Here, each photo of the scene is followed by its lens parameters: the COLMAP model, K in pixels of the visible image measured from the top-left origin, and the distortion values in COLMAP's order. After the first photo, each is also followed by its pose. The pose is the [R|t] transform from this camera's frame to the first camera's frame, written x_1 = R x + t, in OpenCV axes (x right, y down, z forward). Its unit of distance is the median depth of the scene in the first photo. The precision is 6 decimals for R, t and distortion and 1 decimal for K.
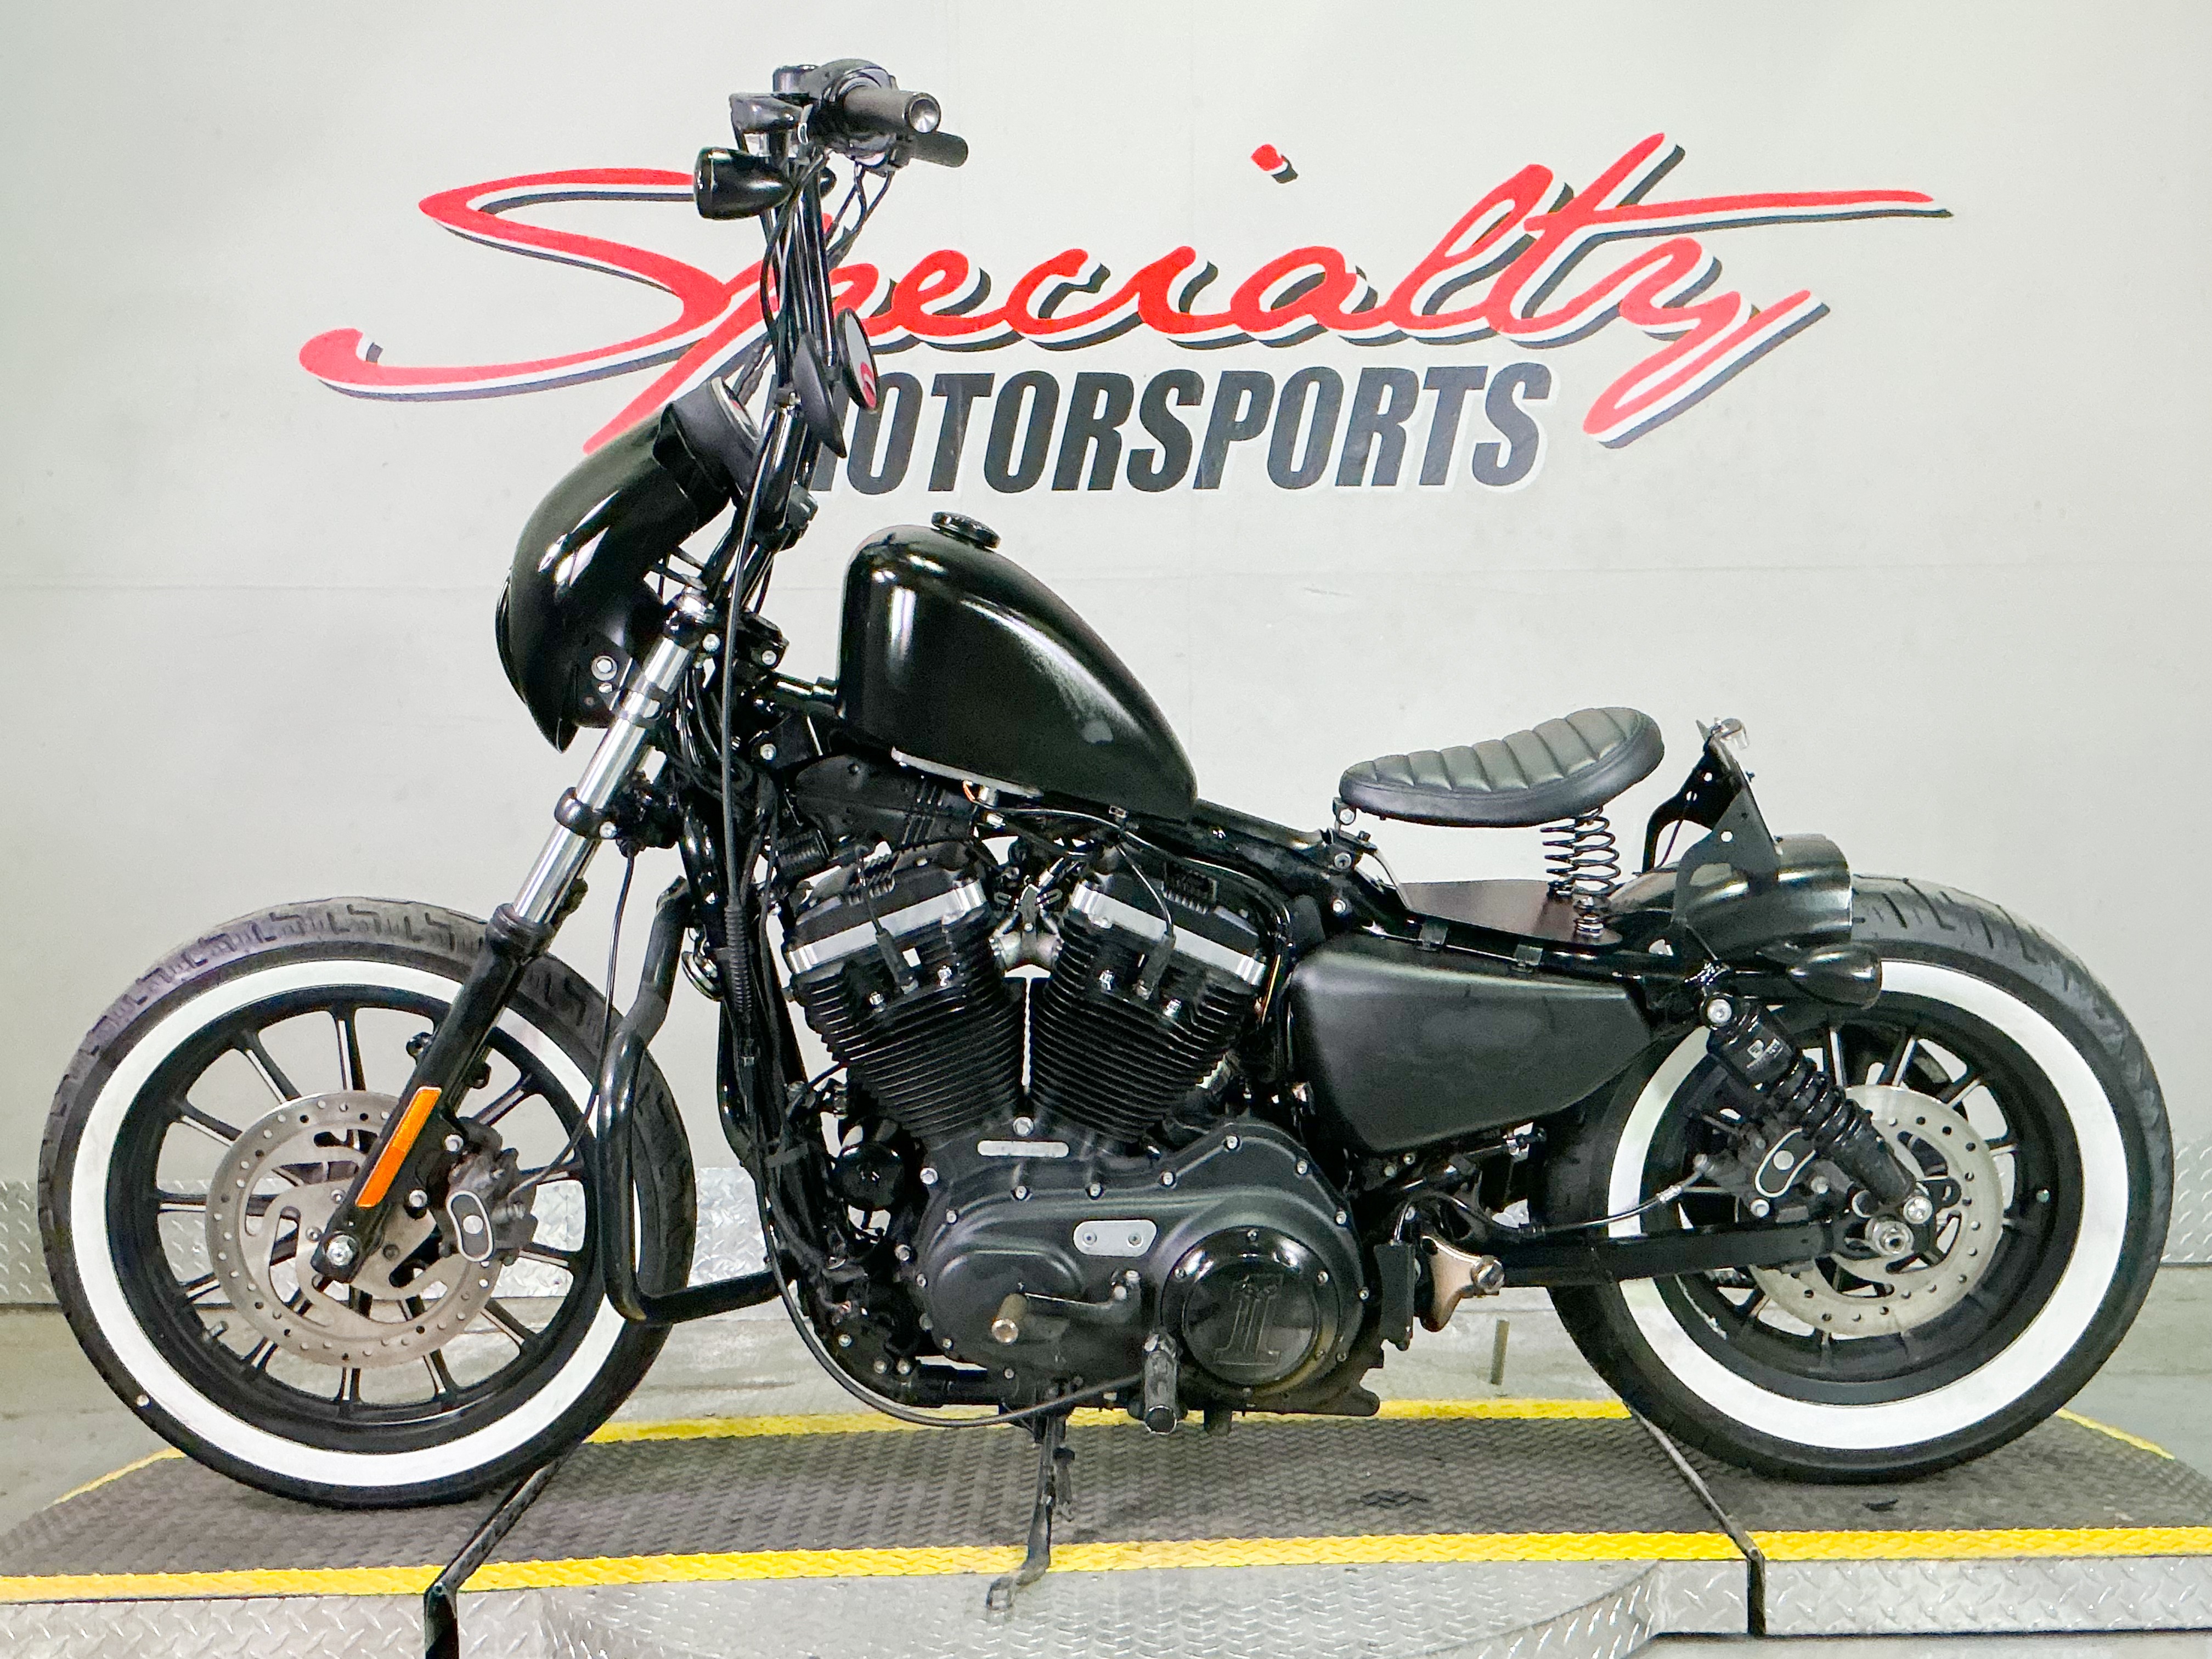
lens RADIAL K [[2508.8, 0, 1092.9], [0, 2508.8, 825.8], [0, 0, 1]] dist [0.053523, 0.000000]
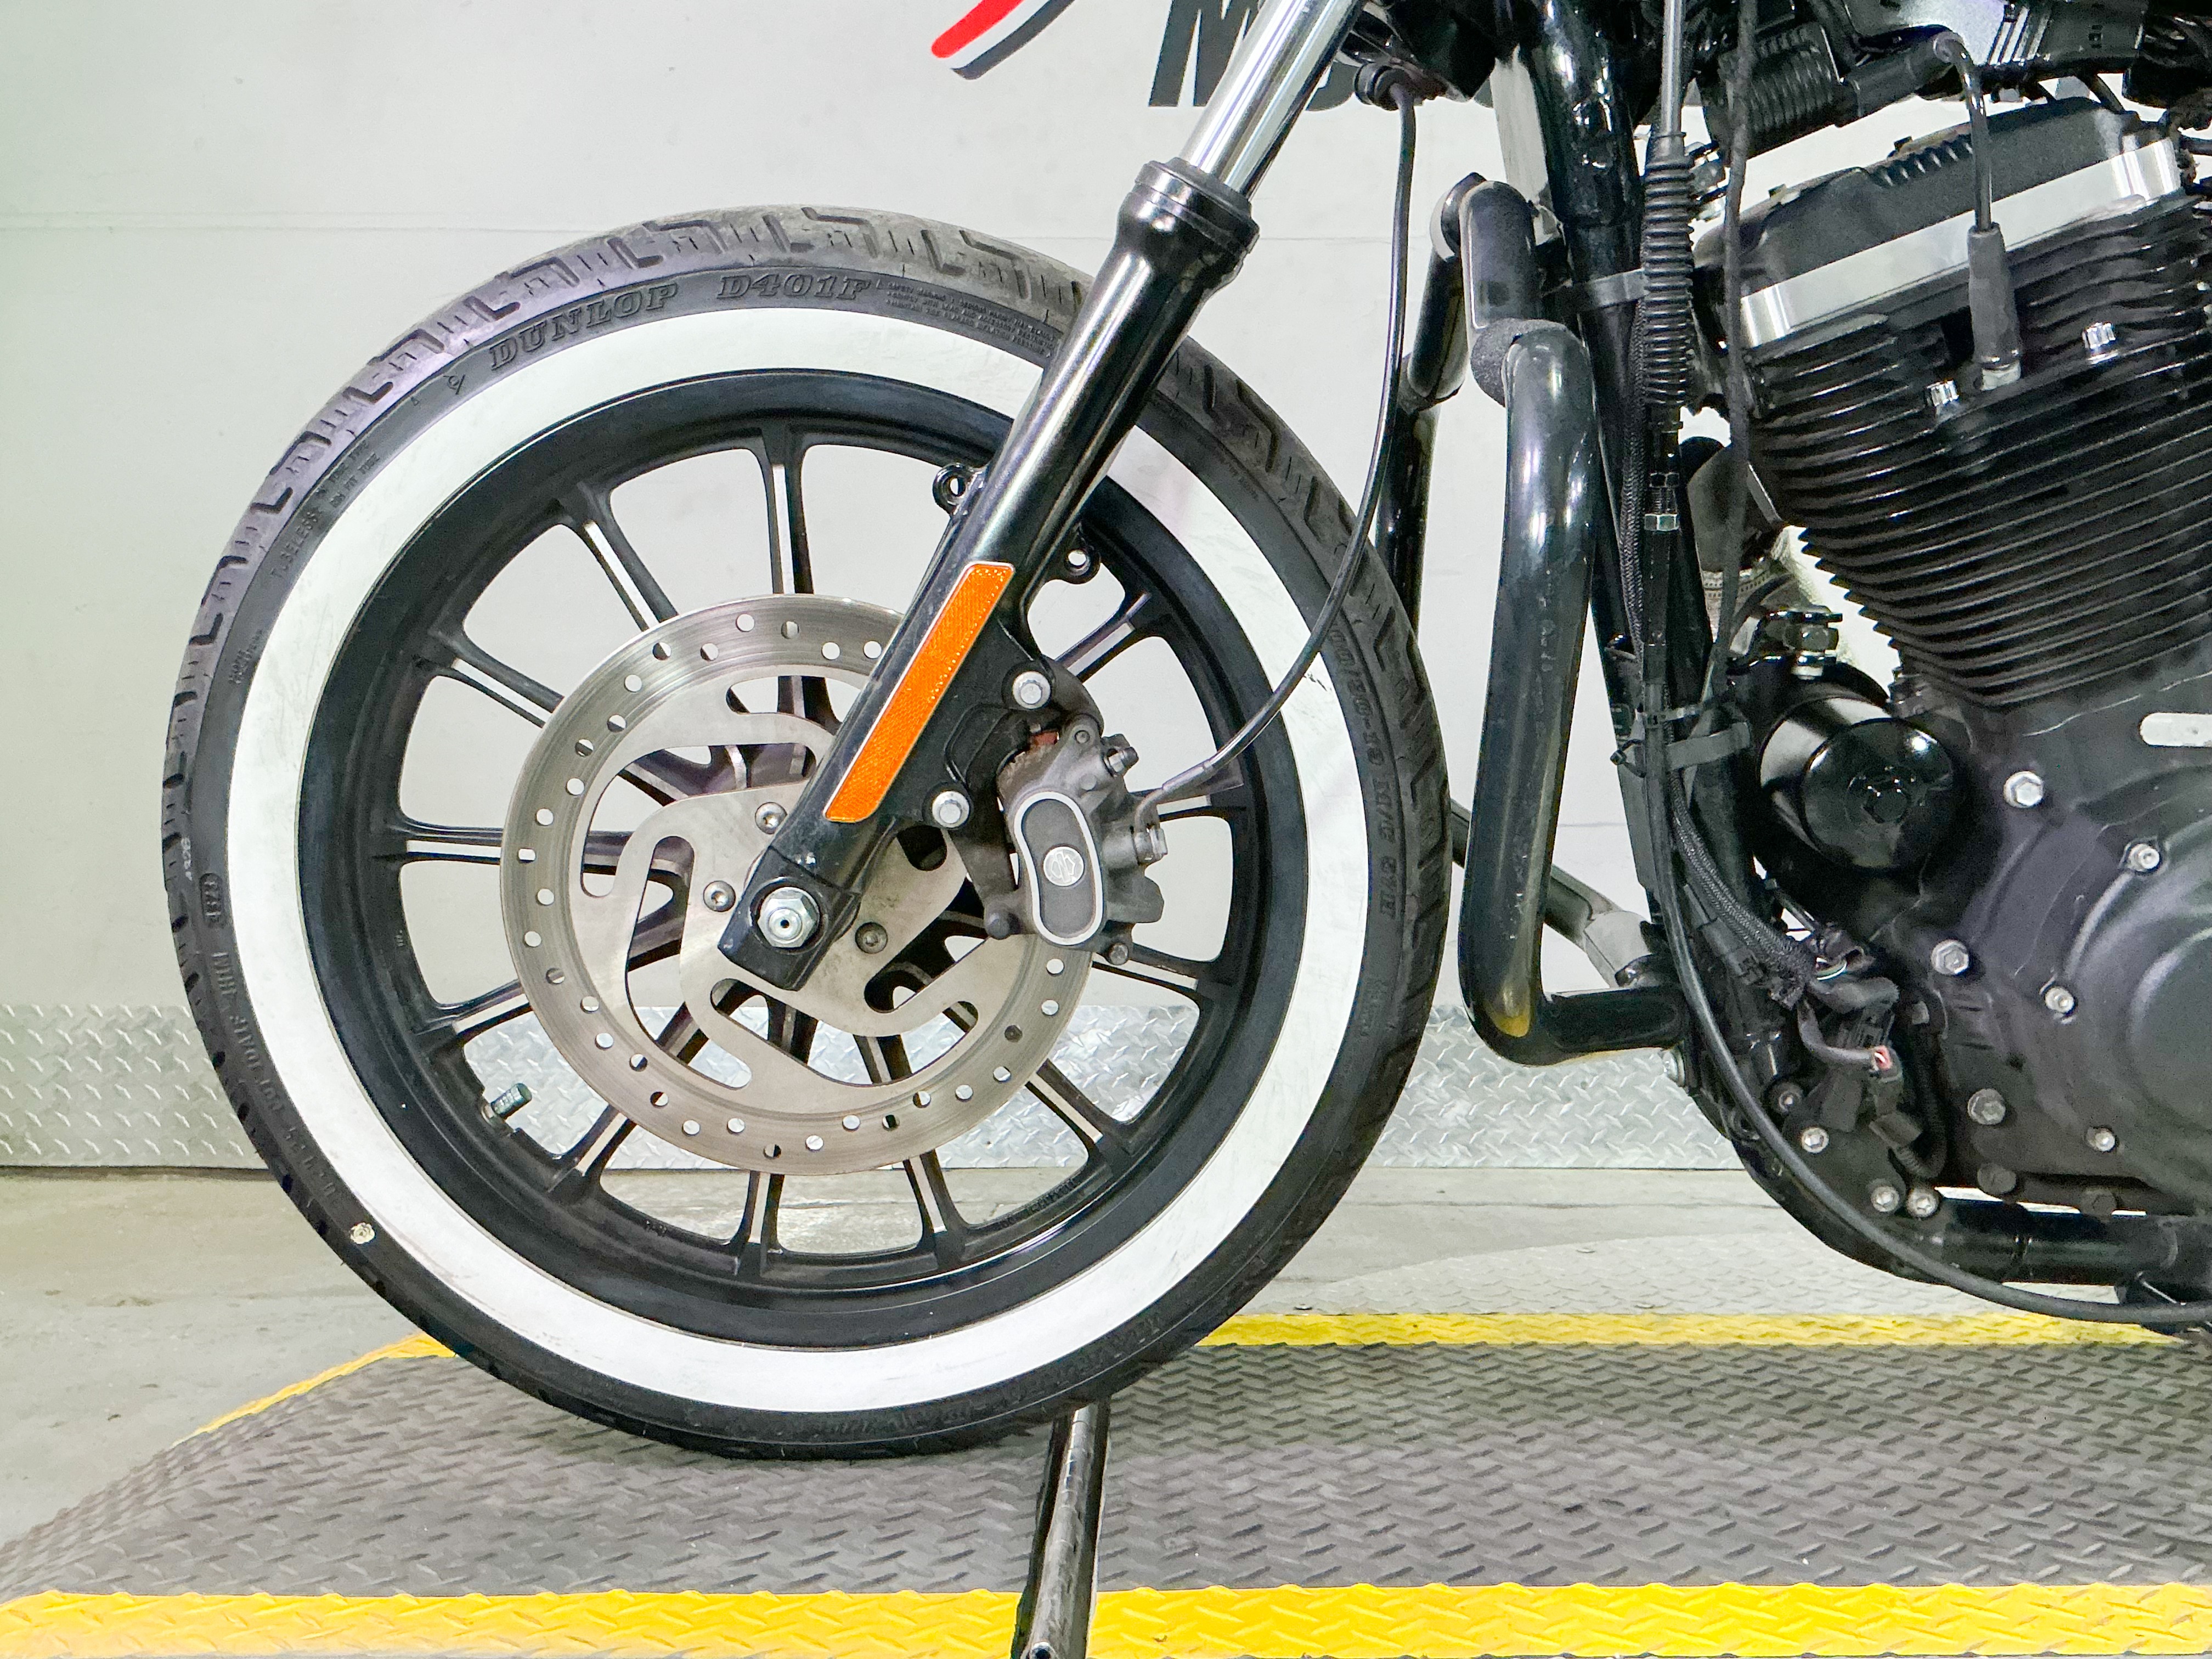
lens RADIAL K [[2142.7, 0, 1088.8], [0, 2142.7, 824.4], [0, 0, 1]] dist [0.092829, 0.000000]
pose [[0.999640, 0.016654, -0.021030, -0.227276], [-0.017026, 0.999700, -0.017603, 0.153550], [0.020731, 0.017955, 0.999624, 0.581006]]
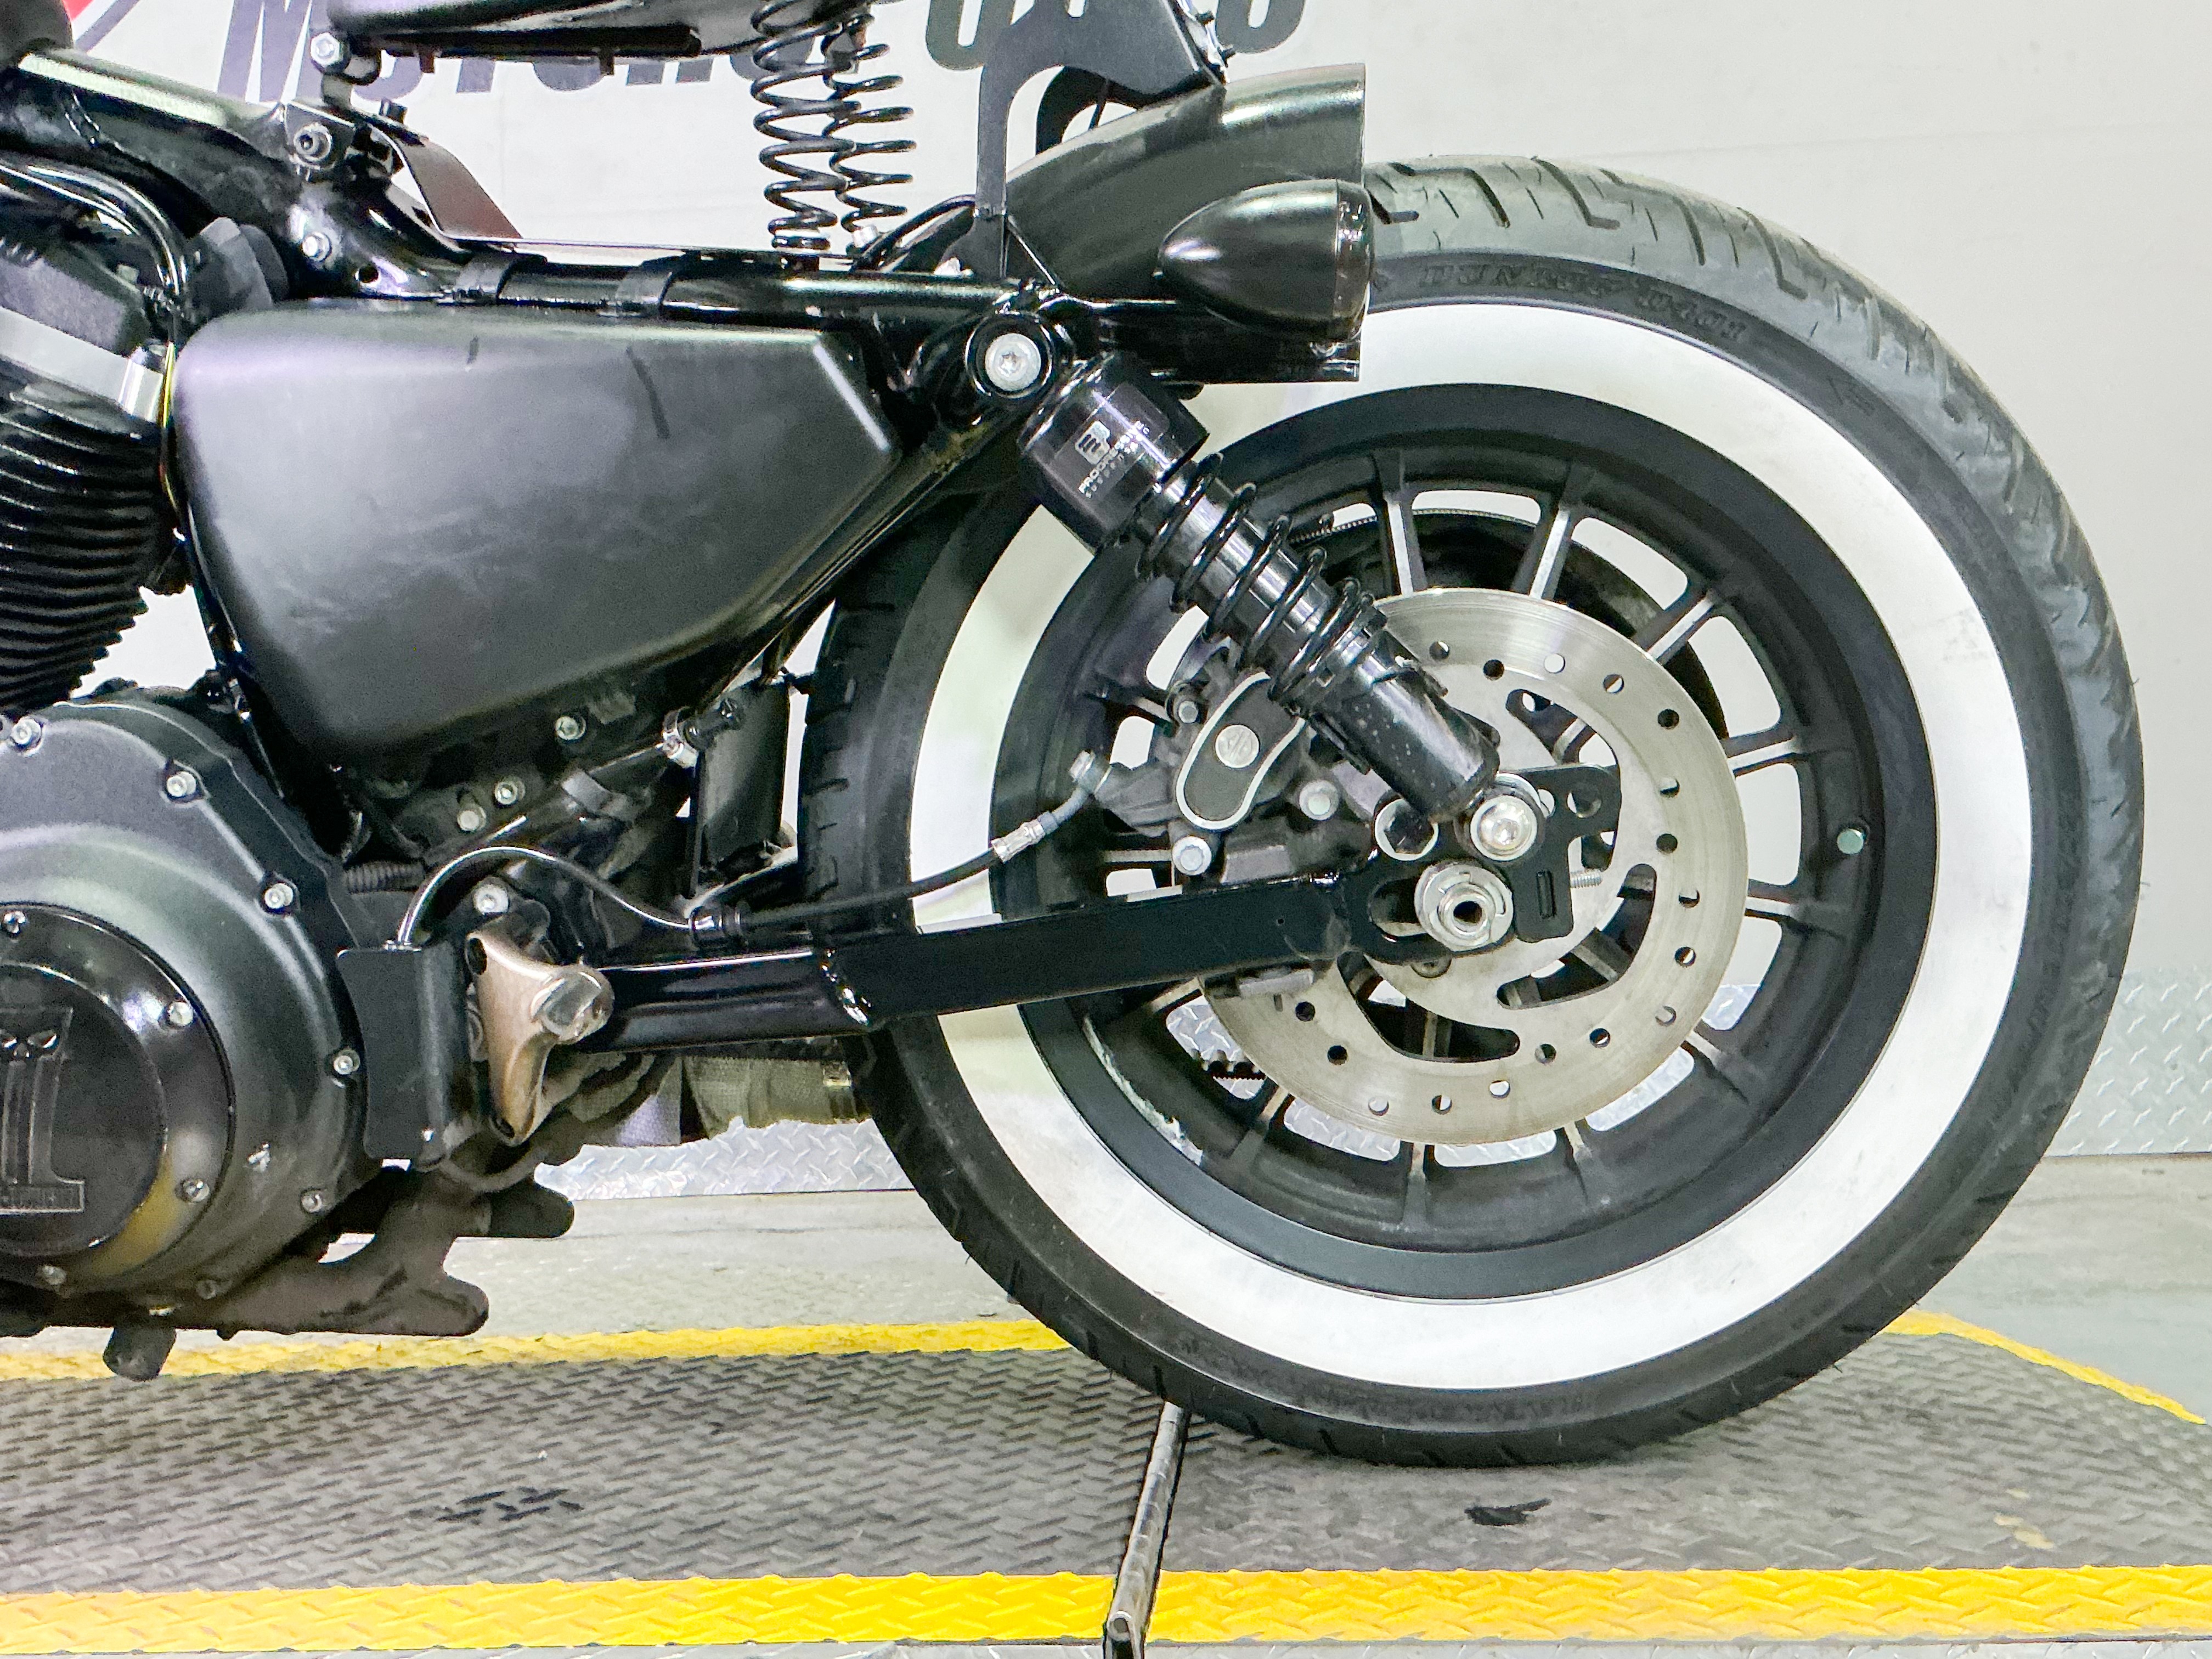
lens RADIAL K [[2337.8, 0, 1109.5], [0, 2337.8, 823.0], [0, 0, 1]] dist [0.069792, 0.000000]
pose [[0.997238, -0.020236, -0.071469, 0.268369], [0.019022, 0.999664, -0.017631, 0.146633], [0.071802, 0.016222, 0.997287, 0.555428]]
